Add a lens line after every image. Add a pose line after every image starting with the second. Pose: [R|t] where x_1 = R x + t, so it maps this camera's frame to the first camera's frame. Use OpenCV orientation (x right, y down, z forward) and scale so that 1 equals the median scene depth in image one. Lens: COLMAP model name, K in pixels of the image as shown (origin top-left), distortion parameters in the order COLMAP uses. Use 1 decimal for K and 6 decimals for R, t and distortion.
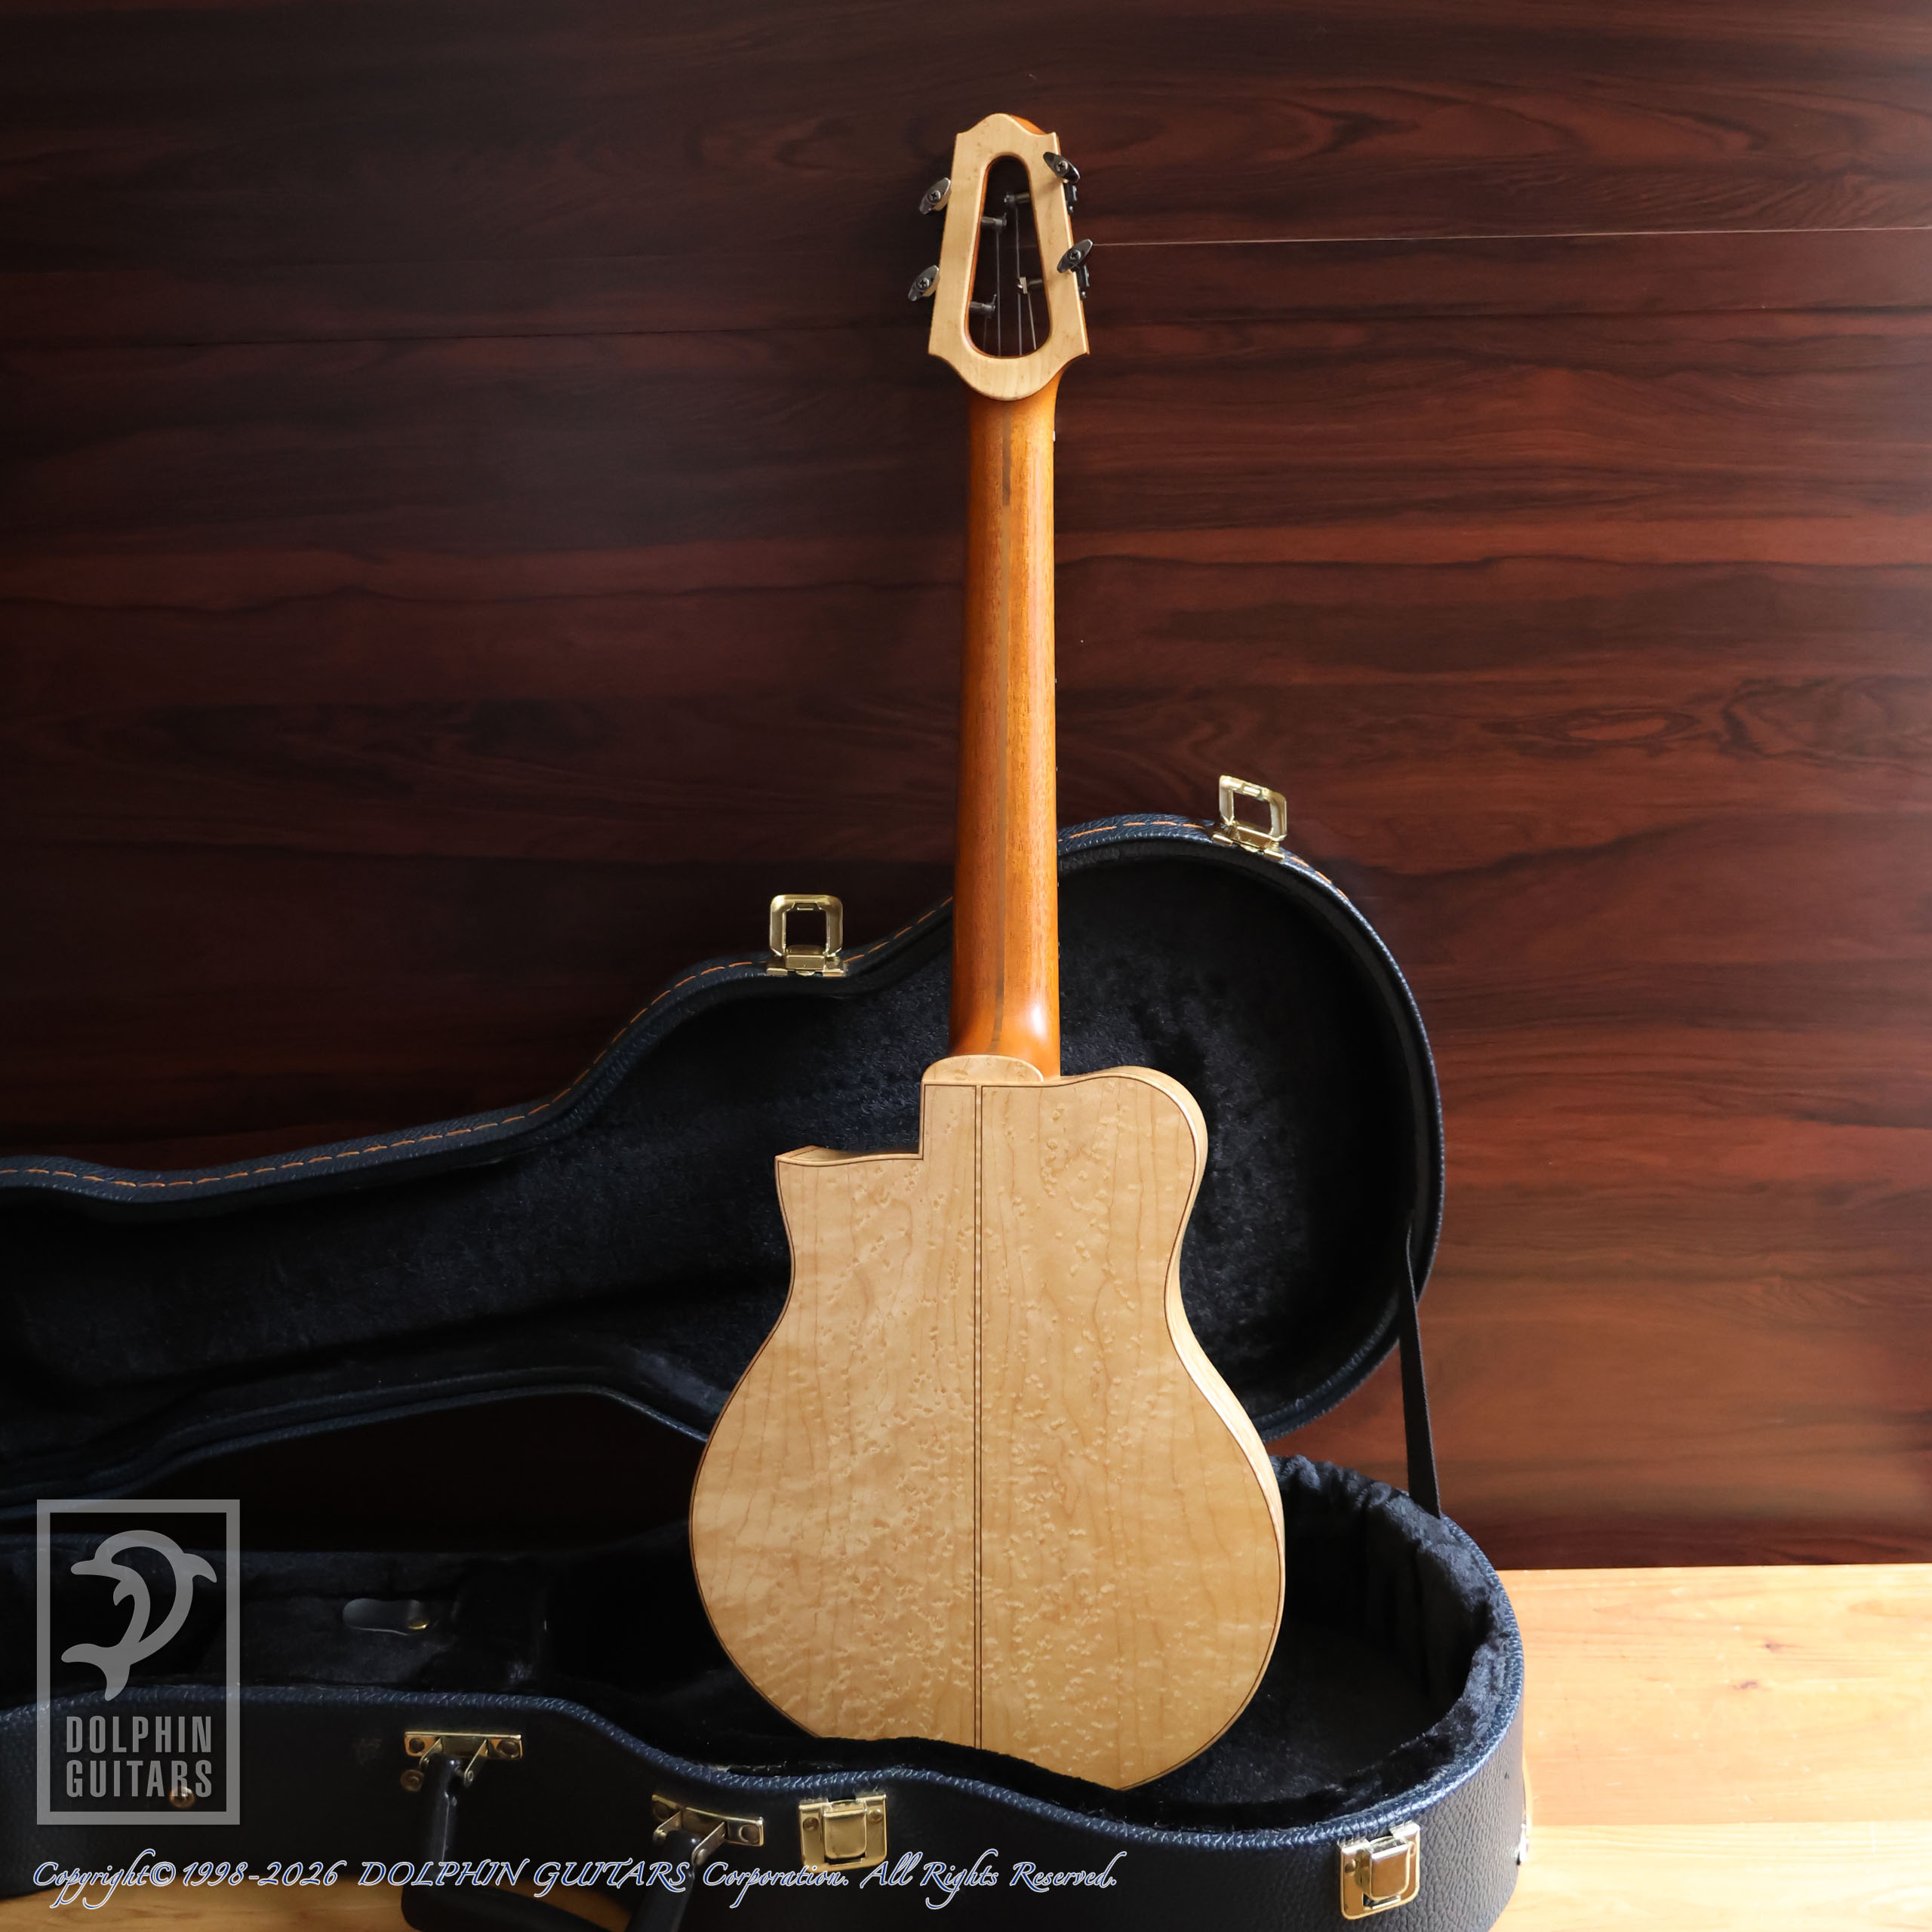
lens RADIAL K [[3289.9, 0, 966.0], [0, 3289.9, 966.0], [0, 0, 1]] dist [-0.077098, 0.462916]
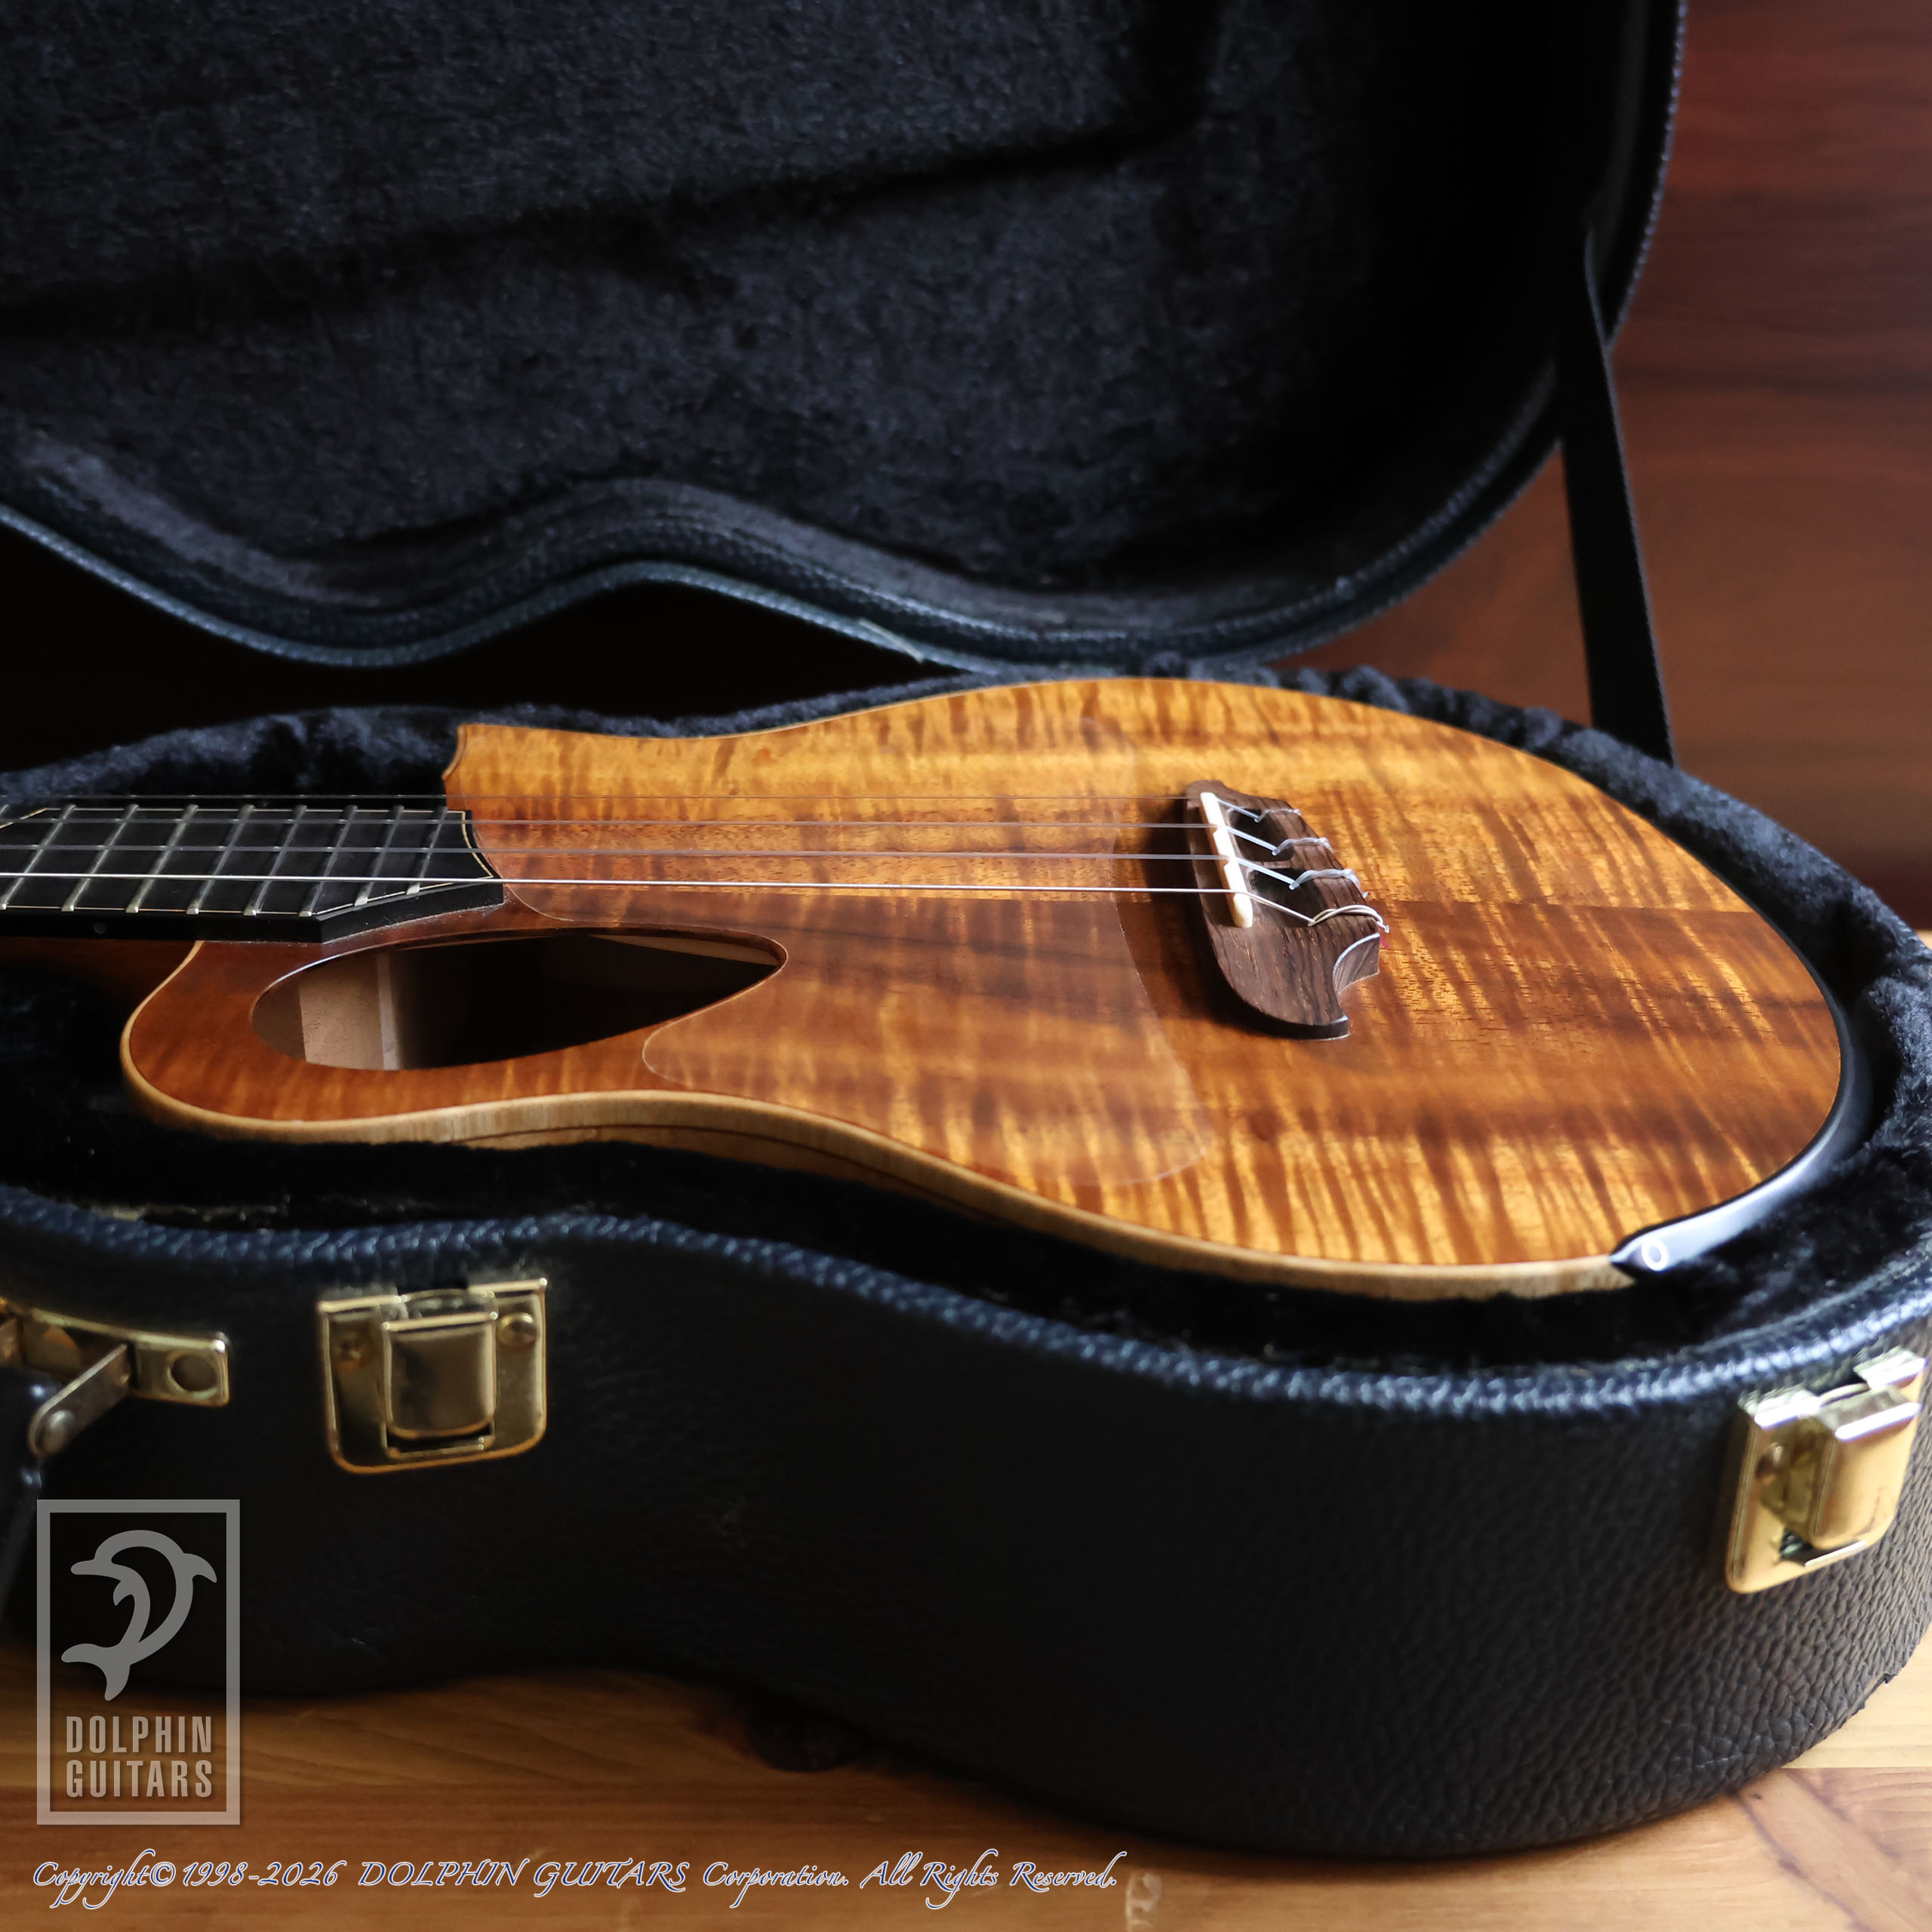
lens RADIAL K [[3289.9, 0, 966.0], [0, 3289.9, 966.0], [0, 0, 1]] dist [-0.077098, 0.462916]
pose [[0.993700, 0.017843, 0.110640, -0.018795], [-0.031183, 0.992280, 0.120034, 0.167854], [-0.107644, -0.122728, 0.986585, 0.615724]]
